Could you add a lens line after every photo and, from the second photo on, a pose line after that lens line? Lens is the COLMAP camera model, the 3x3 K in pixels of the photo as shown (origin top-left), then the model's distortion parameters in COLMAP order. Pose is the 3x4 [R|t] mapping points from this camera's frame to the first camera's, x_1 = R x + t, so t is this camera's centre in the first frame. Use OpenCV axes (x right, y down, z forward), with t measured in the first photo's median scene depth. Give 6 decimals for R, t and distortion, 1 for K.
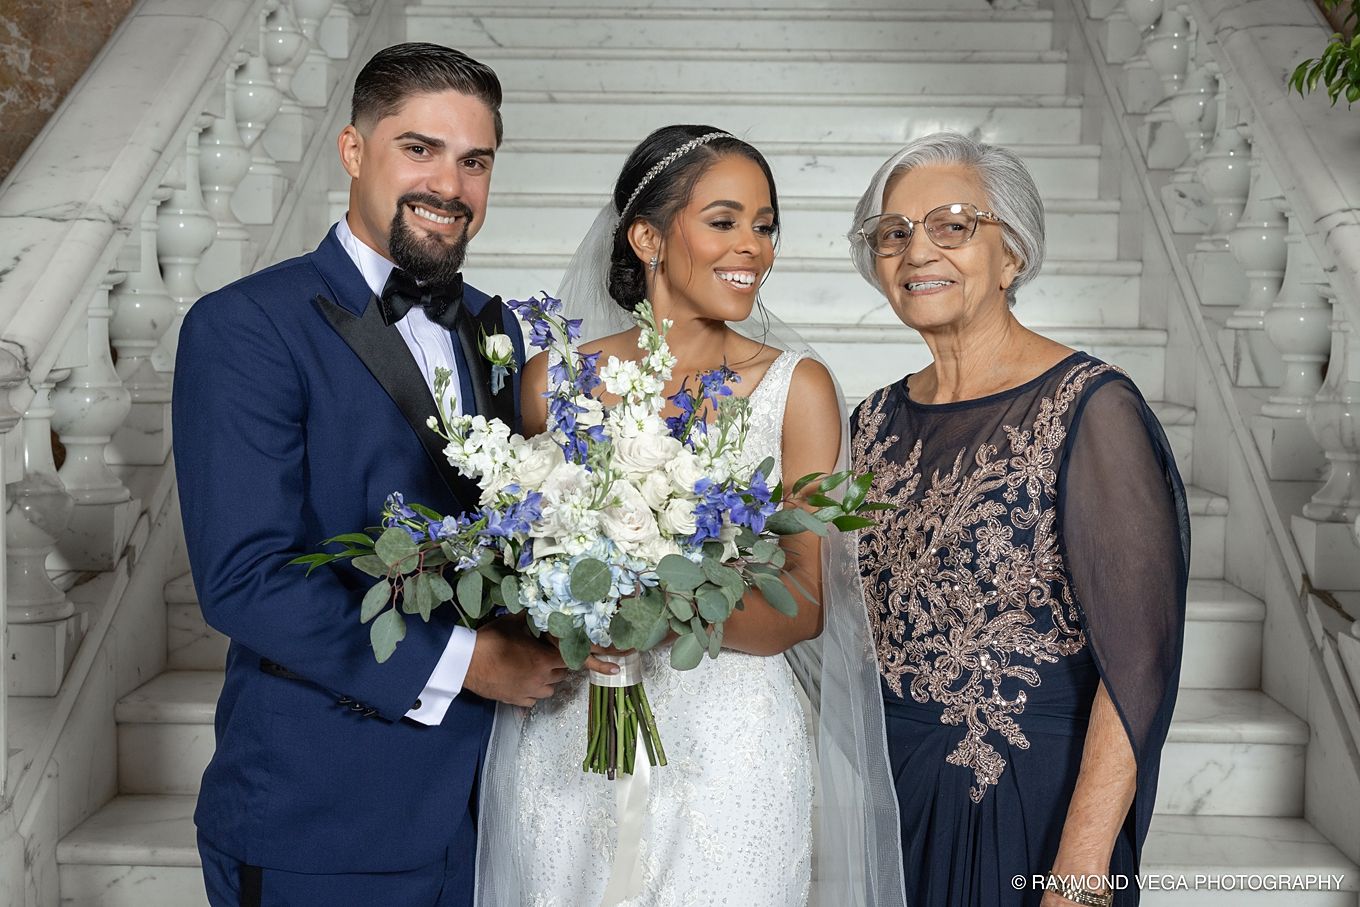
lens RADIAL K [[3066.0, 0, 589.8], [0, 3066.0, 453.5], [0, 0, 1]] dist [0.044640, 0.414700]
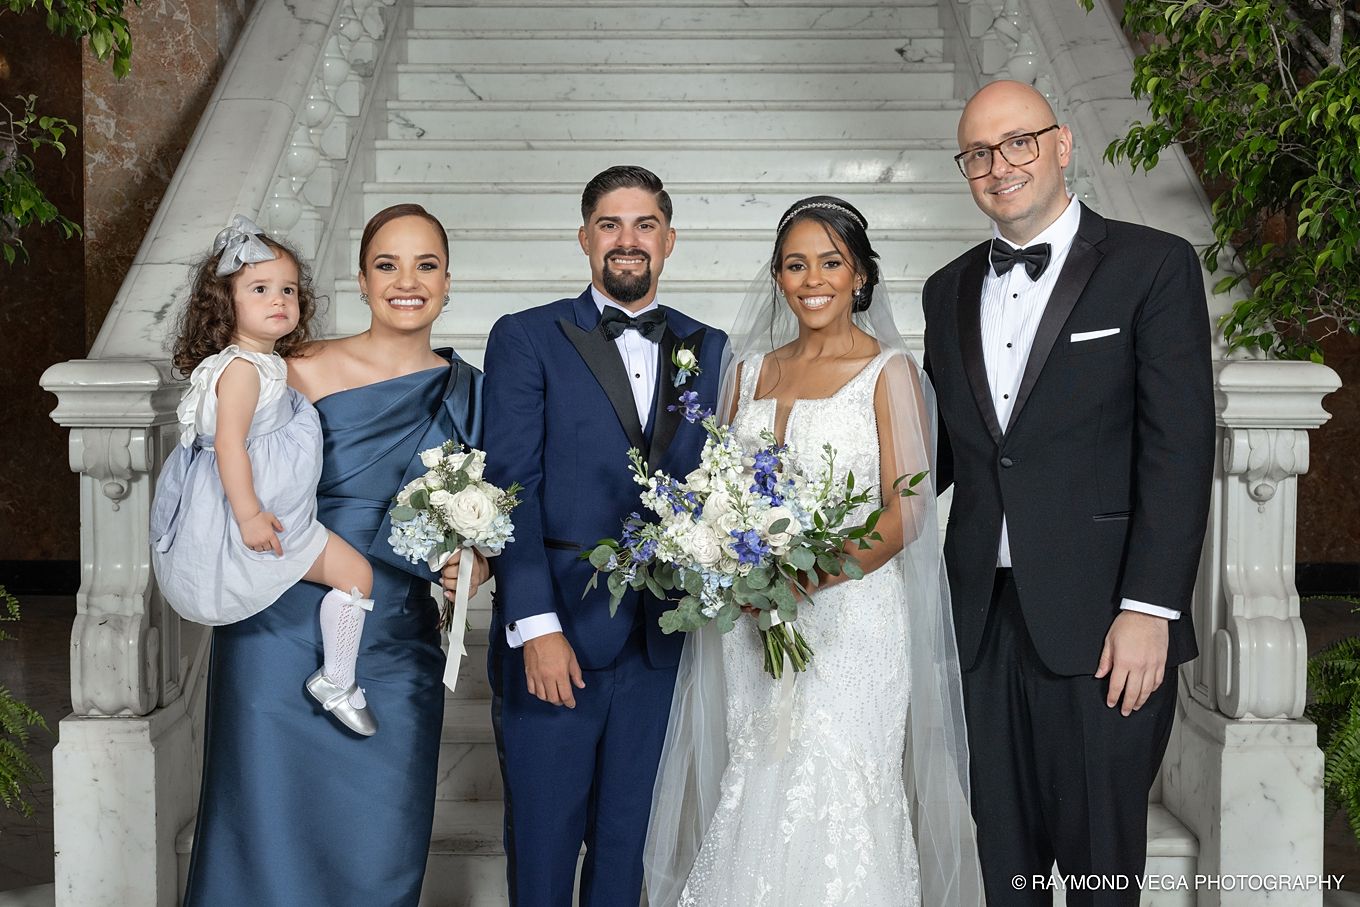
lens RADIAL K [[3156.6, 0, 615.9], [0, 3156.6, 455.2], [0, 0, 1]] dist [0.055151, 0.106889]
pose [[0.999402, -0.013650, 0.031780, -0.020324], [0.013776, 0.999898, -0.003764, 0.008406], [-0.031725, 0.004200, 0.999488, -0.223456]]
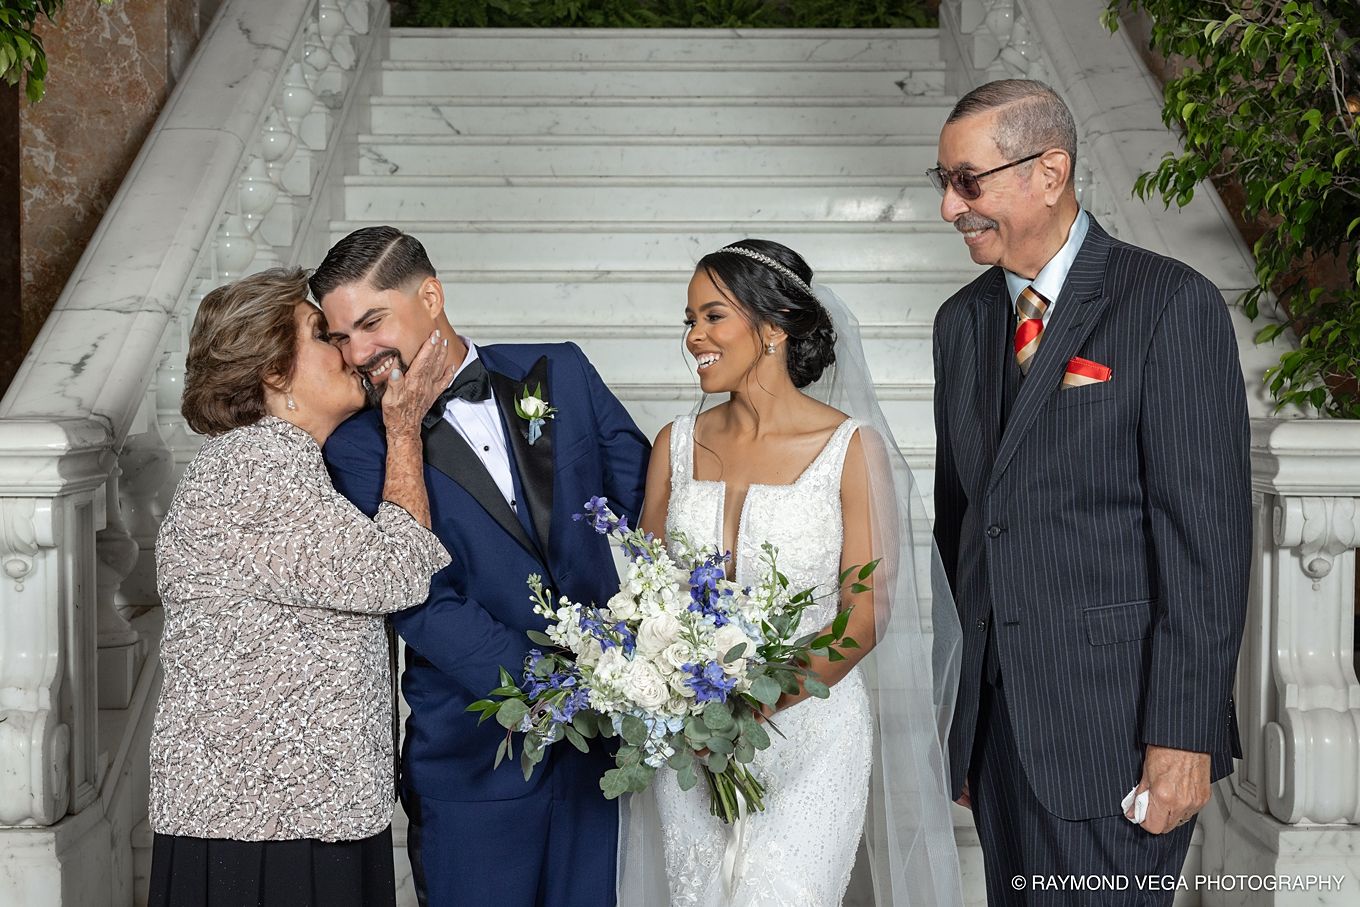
lens RADIAL K [[3124.5, 0, 681.0], [0, 3124.5, 405.3], [0, 0, 1]] dist [0.054827, 0.251827]
pose [[0.998464, -0.013356, 0.053780, -0.012592], [0.015063, 0.999391, -0.031461, 0.001382], [-0.053327, 0.032223, 0.998057, -0.134950]]
